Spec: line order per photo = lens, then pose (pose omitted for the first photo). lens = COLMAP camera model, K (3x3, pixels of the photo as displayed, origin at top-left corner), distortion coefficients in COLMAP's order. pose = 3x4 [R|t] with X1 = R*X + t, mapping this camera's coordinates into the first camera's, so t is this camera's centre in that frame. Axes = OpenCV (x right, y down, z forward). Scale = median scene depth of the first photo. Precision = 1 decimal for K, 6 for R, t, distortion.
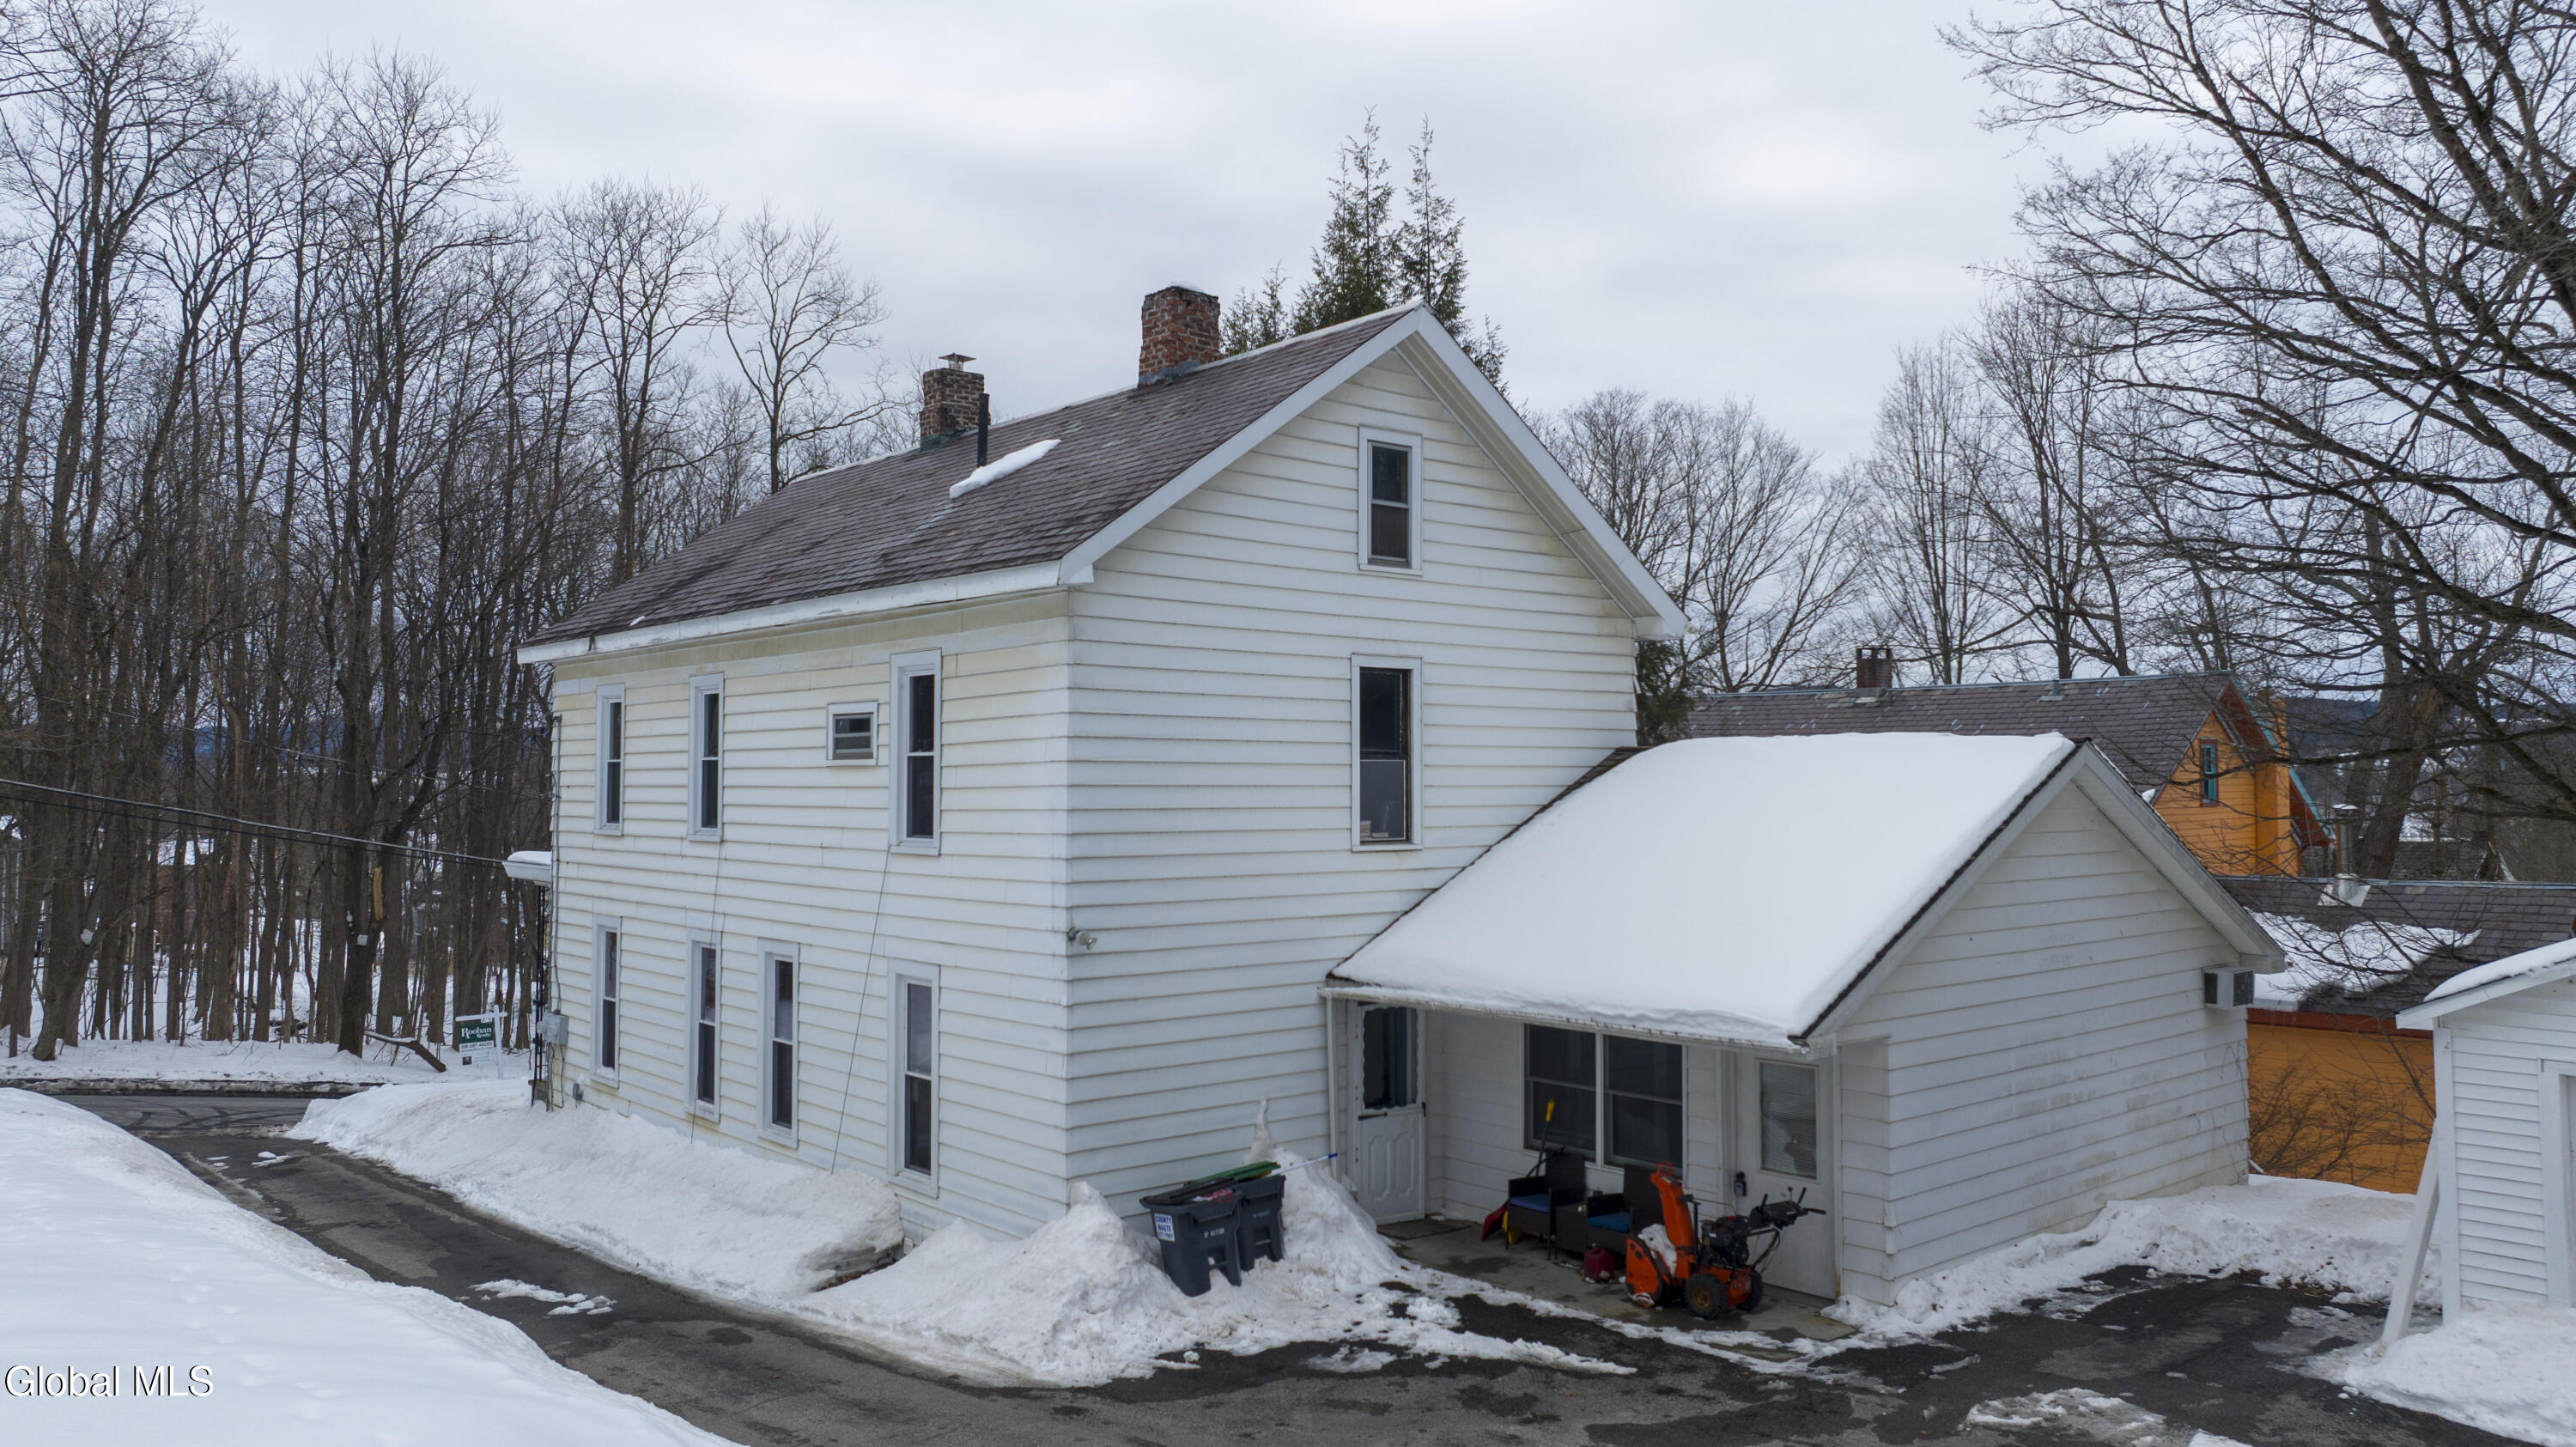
lens RADIAL K [[1801.3, 0, 1288.0], [0, 1801.3, 723.5], [0, 0, 1]] dist [0.002715, -0.067035]
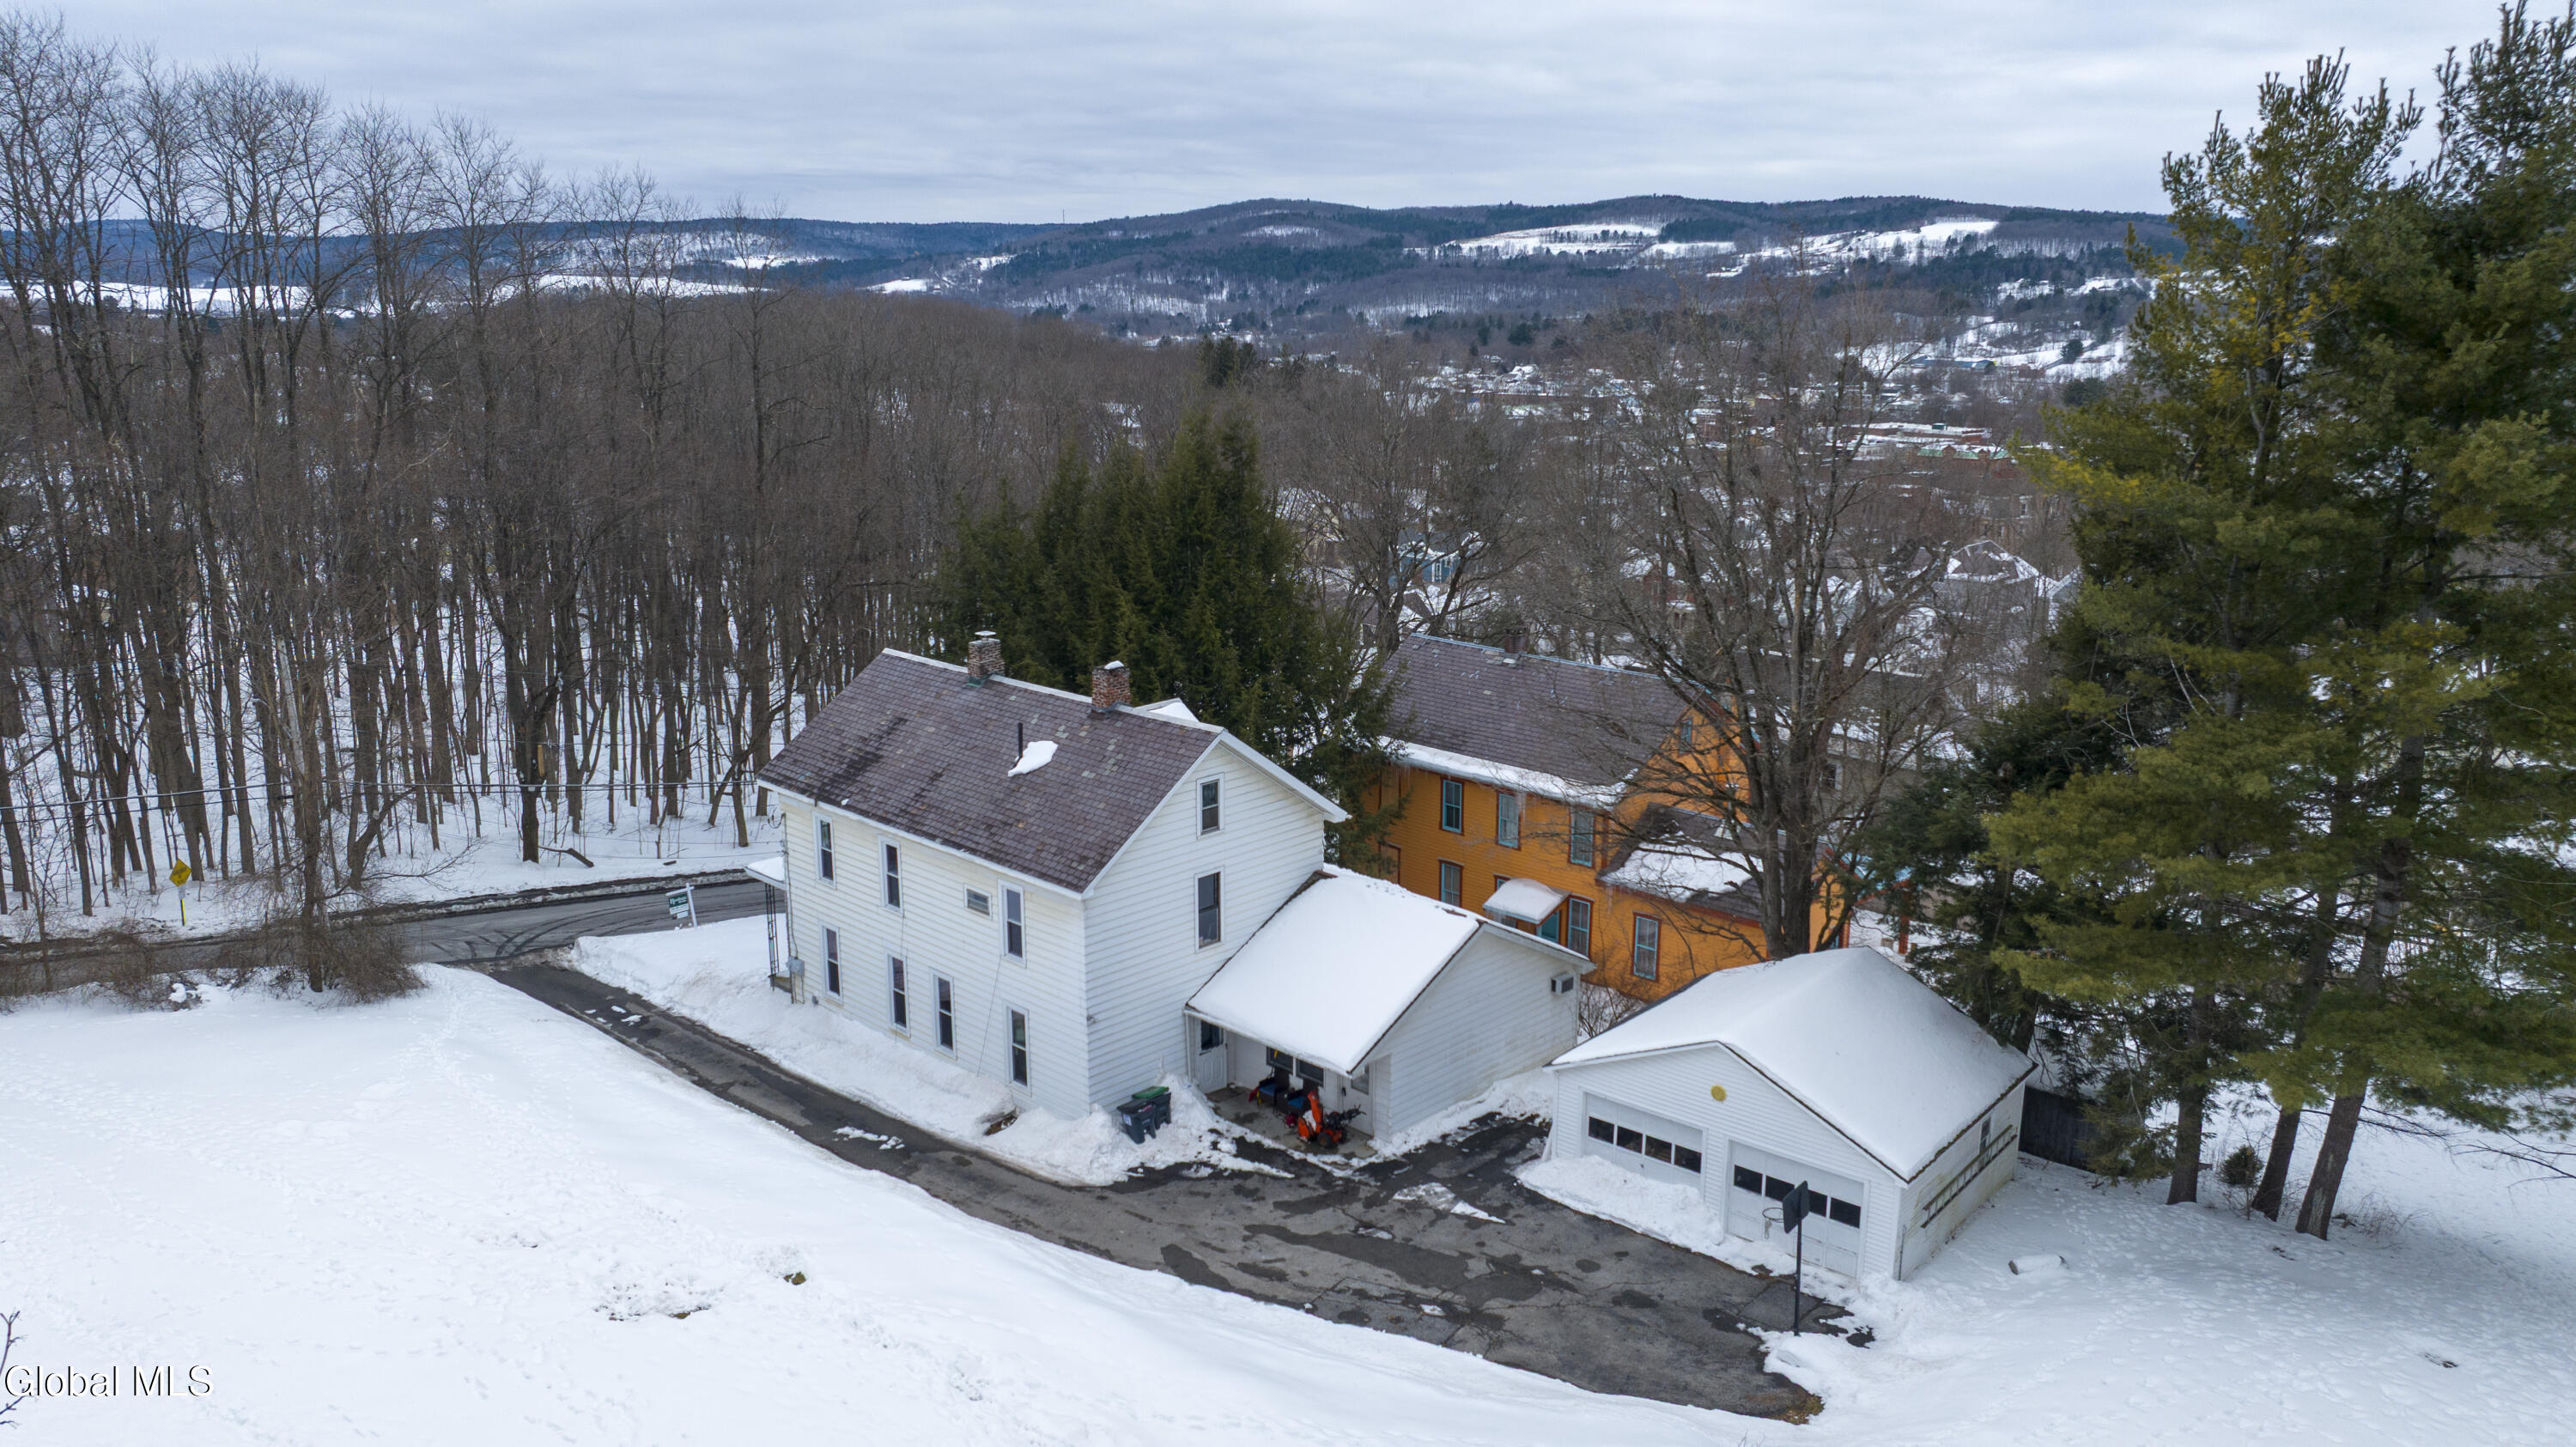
lens RADIAL K [[1801.3, 0, 1288.0], [0, 1801.3, 723.5], [0, 0, 1]] dist [0.002715, -0.067035]
pose [[0.996185, -0.020338, 0.084859, -0.042993], [-0.003101, 0.963596, 0.267345, -0.949799], [-0.087207, -0.266588, 0.959857, -1.356645]]
